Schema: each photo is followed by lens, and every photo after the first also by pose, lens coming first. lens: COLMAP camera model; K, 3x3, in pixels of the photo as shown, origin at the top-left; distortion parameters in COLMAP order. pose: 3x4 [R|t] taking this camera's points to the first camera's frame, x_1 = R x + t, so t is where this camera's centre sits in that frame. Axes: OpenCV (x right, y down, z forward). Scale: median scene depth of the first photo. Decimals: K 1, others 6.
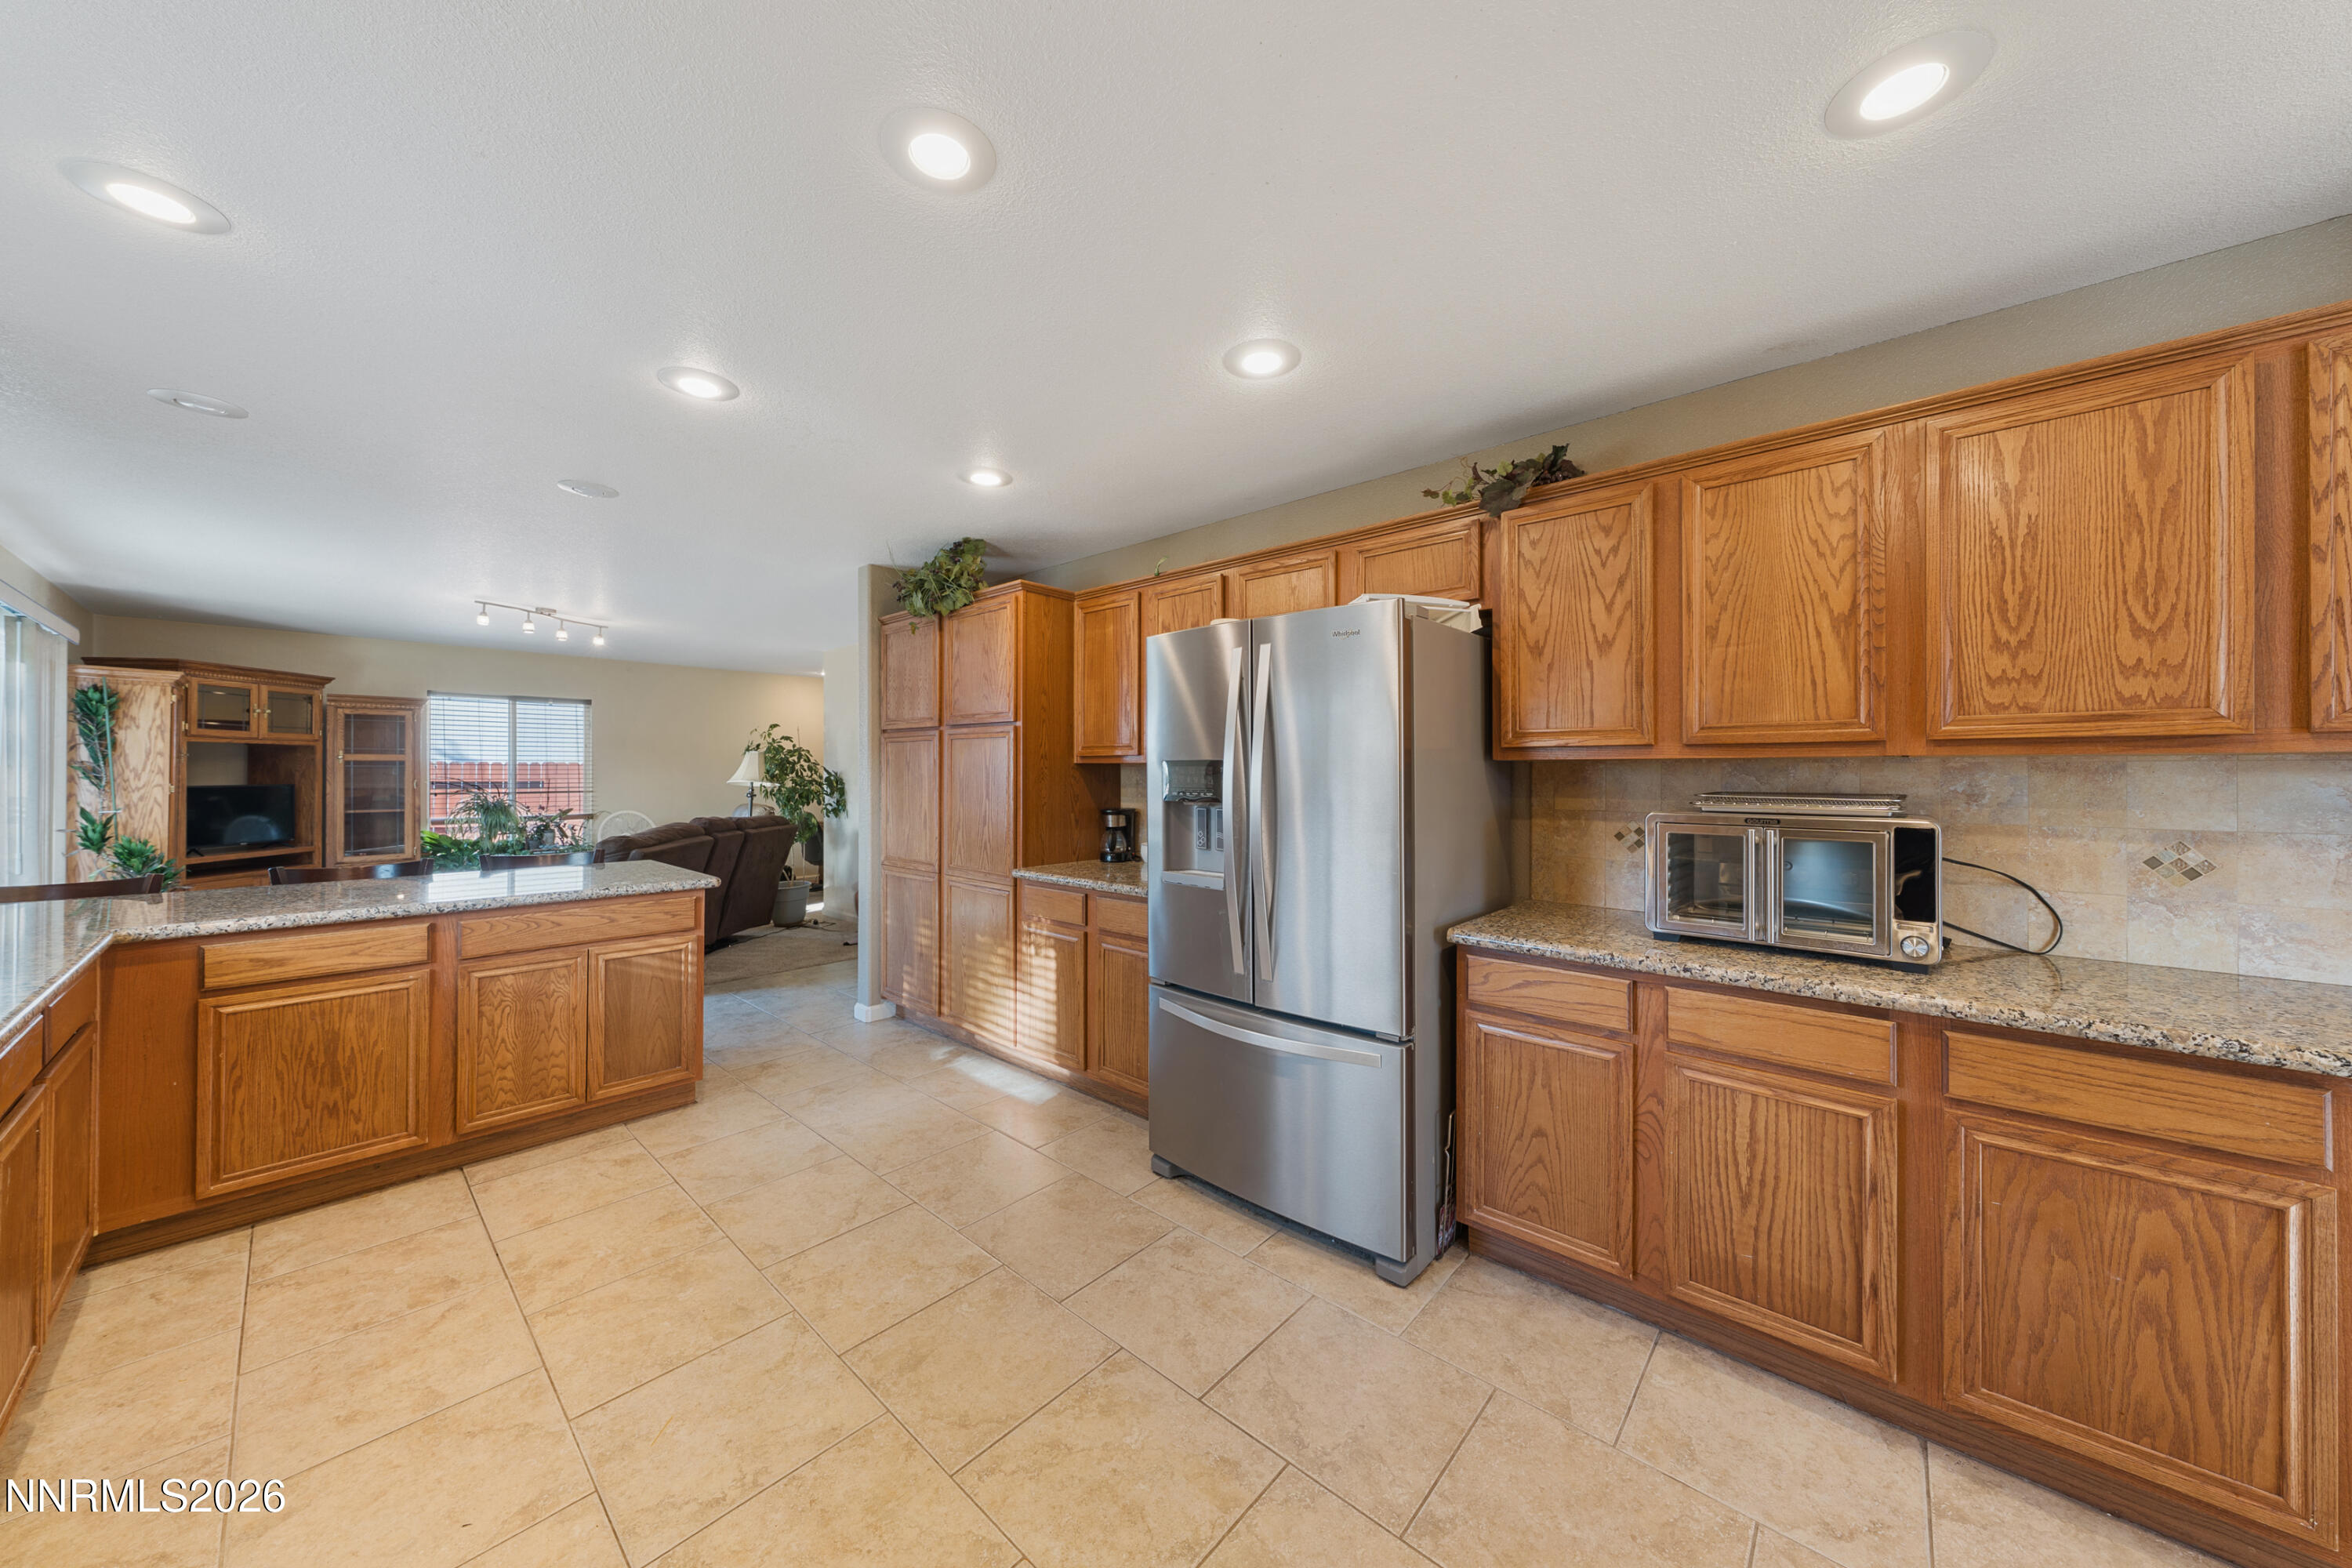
lens RADIAL K [[793.9, 0, 1177.0], [0, 793.9, 769.8], [0, 0, 1]] dist [-0.003141, 0.000504]
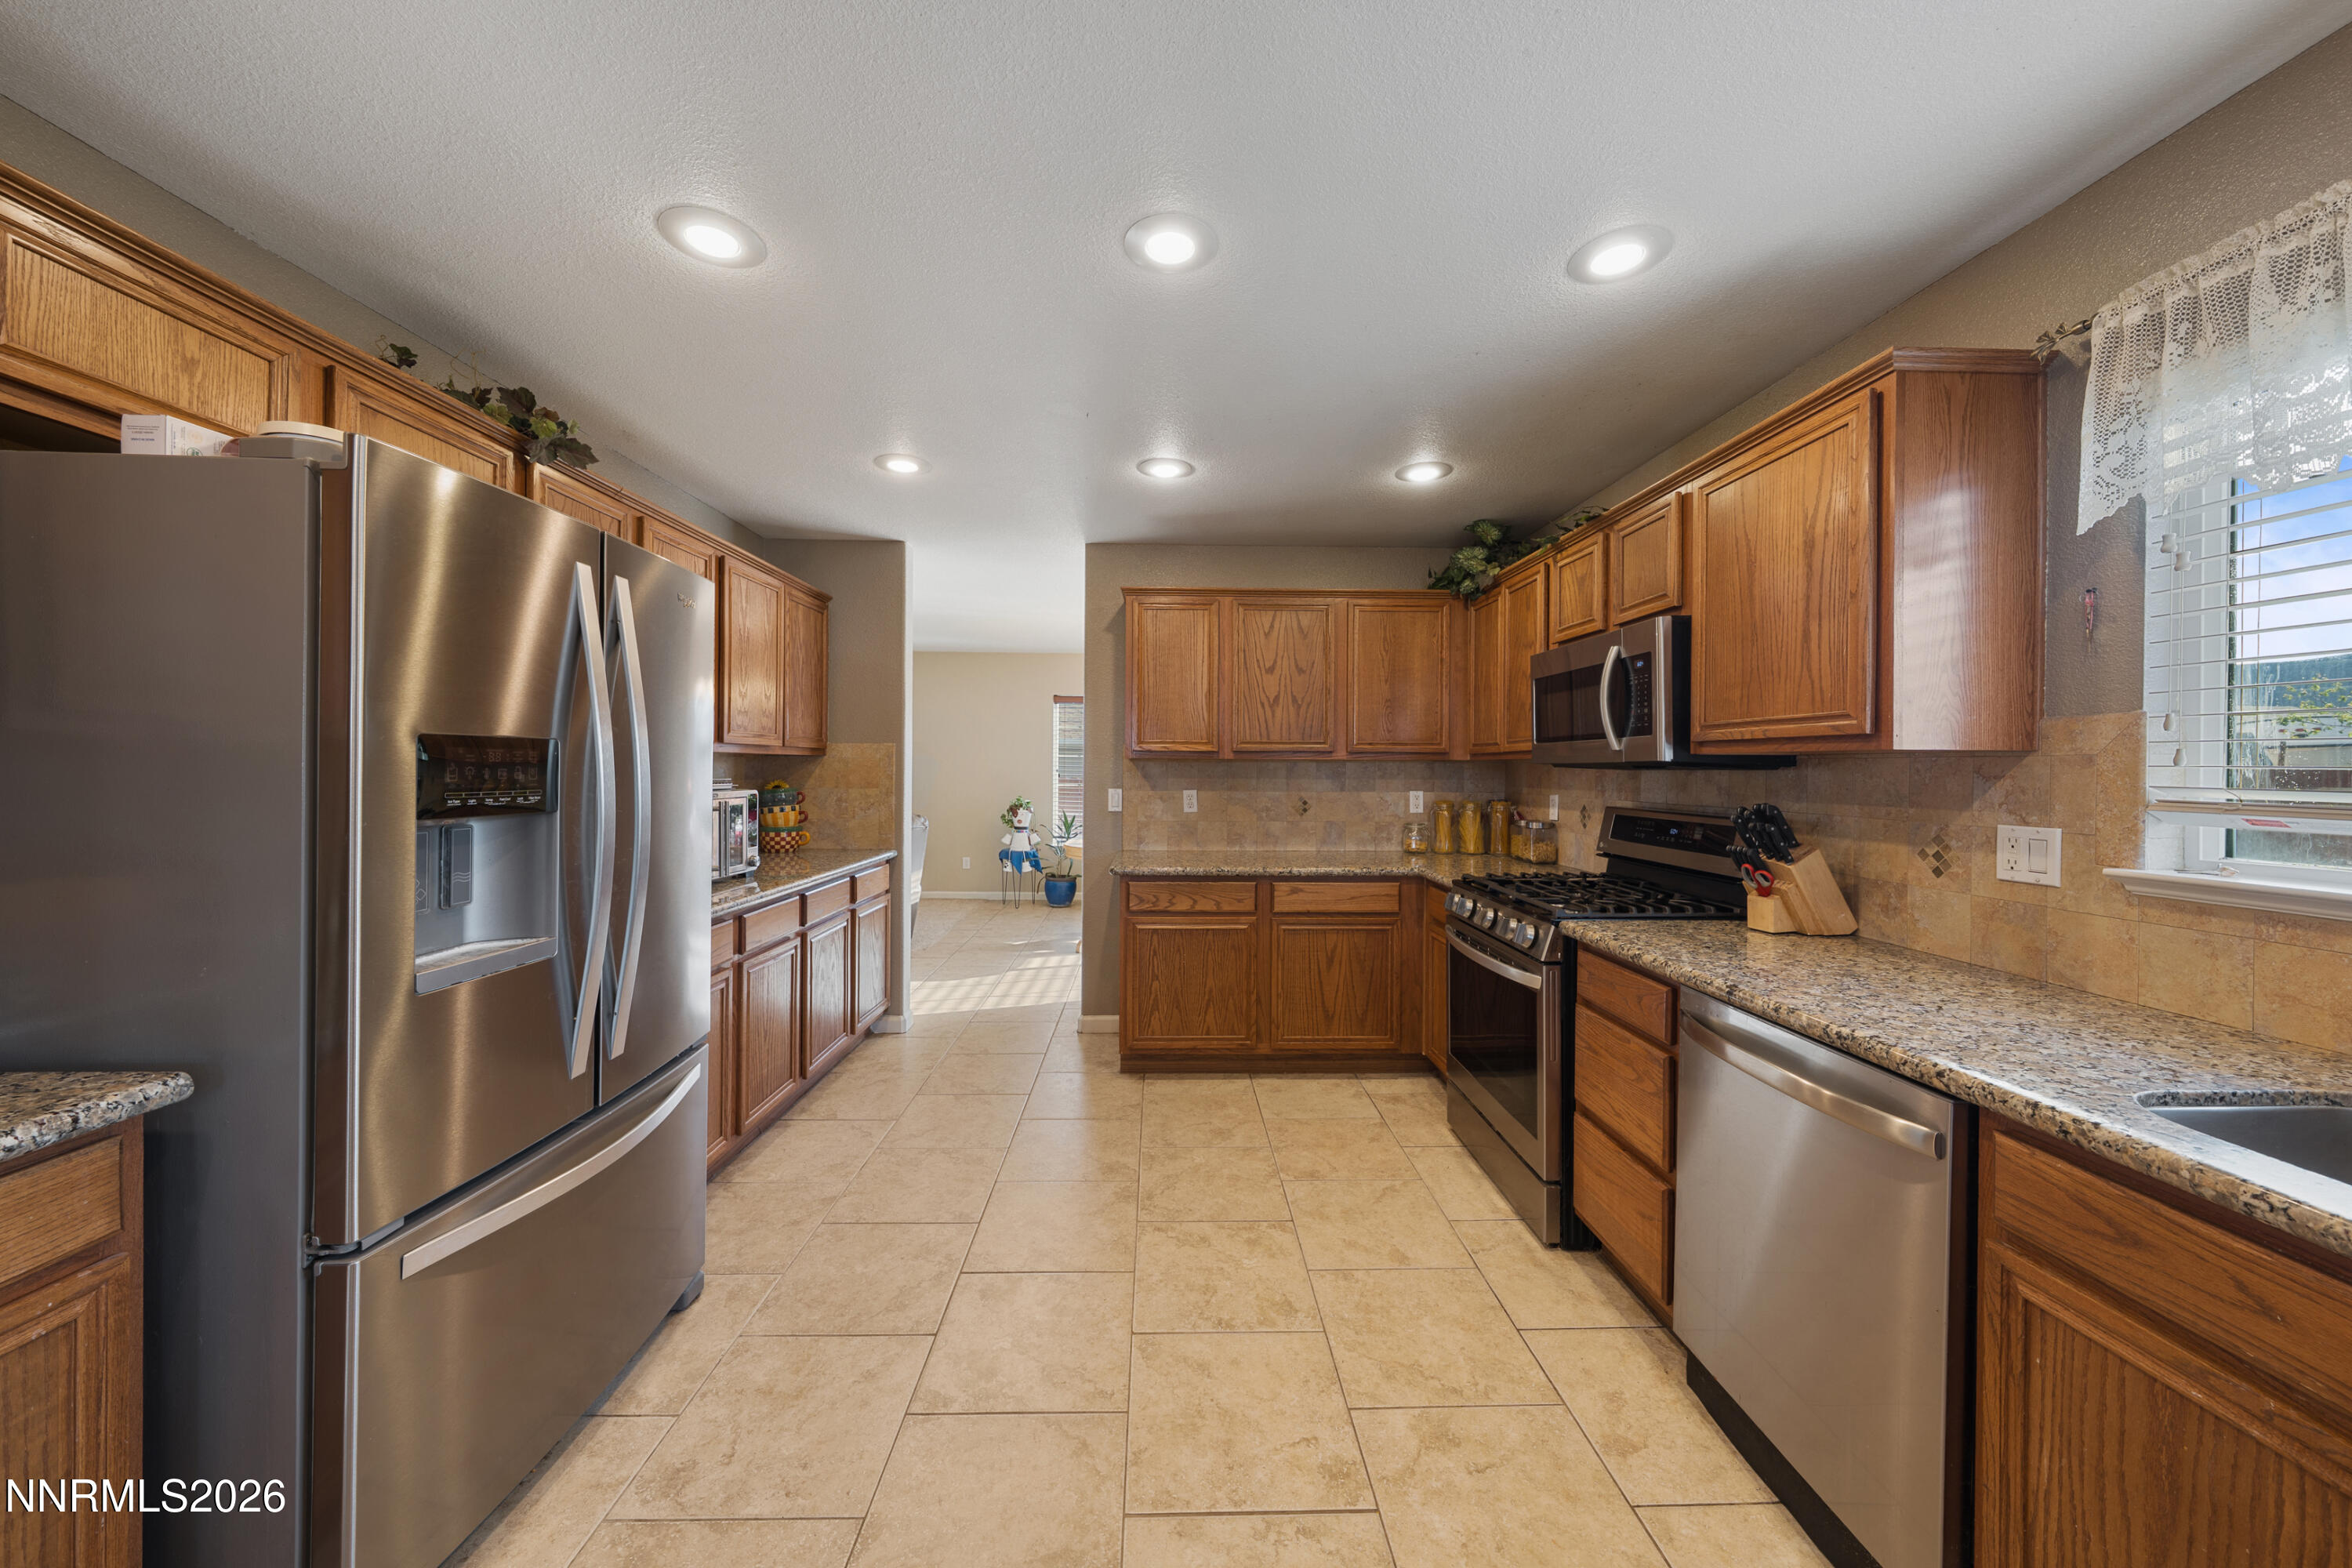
lens RADIAL K [[793.9, 0, 1181.3], [0, 793.9, 768.0], [0, 0, 1]] dist [-0.003141, 0.000504]
pose [[-0.691538, -0.007409, 0.722302, -0.462522], [-0.011112, 0.999938, -0.000381, 0.002856], [-0.722255, -0.008290, -0.691577, 0.707506]]
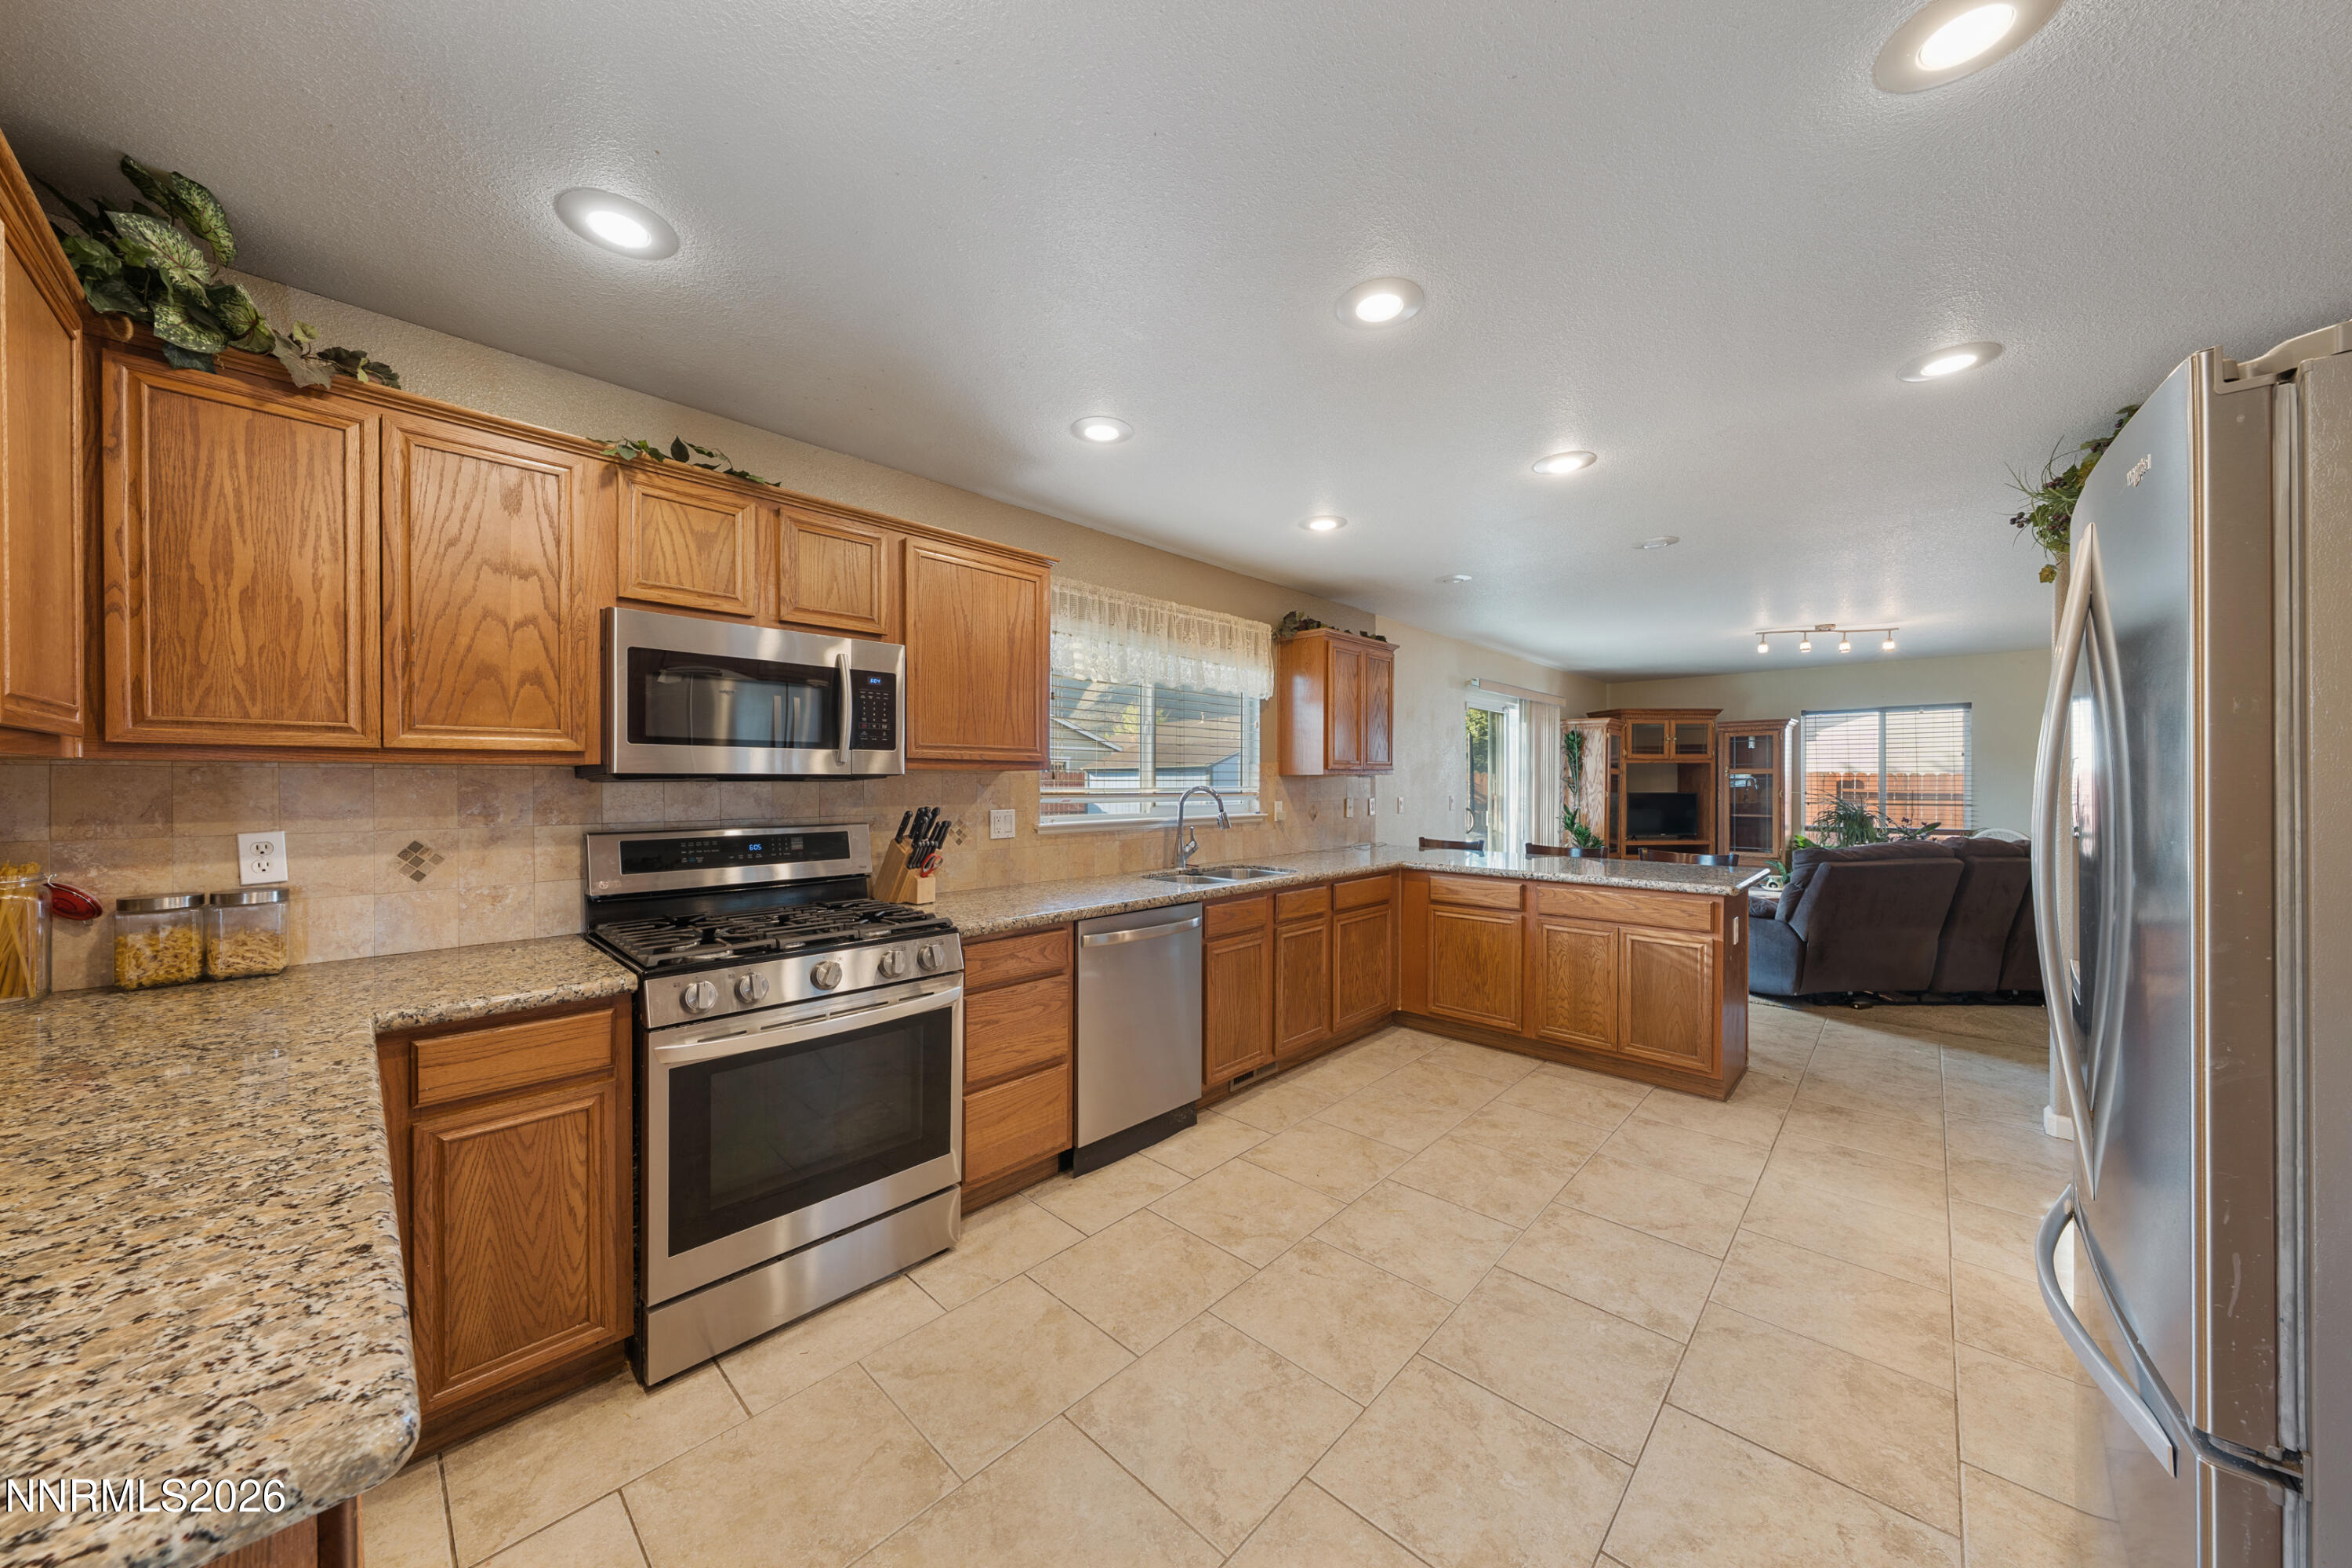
lens RADIAL K [[793.9, 0, 1169.2], [0, 793.9, 788.1], [0, 0, 1]] dist [-0.003141, 0.000504]
pose [[-0.036262, 0.005480, -0.999327, 0.396609], [0.002404, 0.999983, 0.005396, 0.002064], [0.999339, -0.002206, -0.036274, 0.273789]]
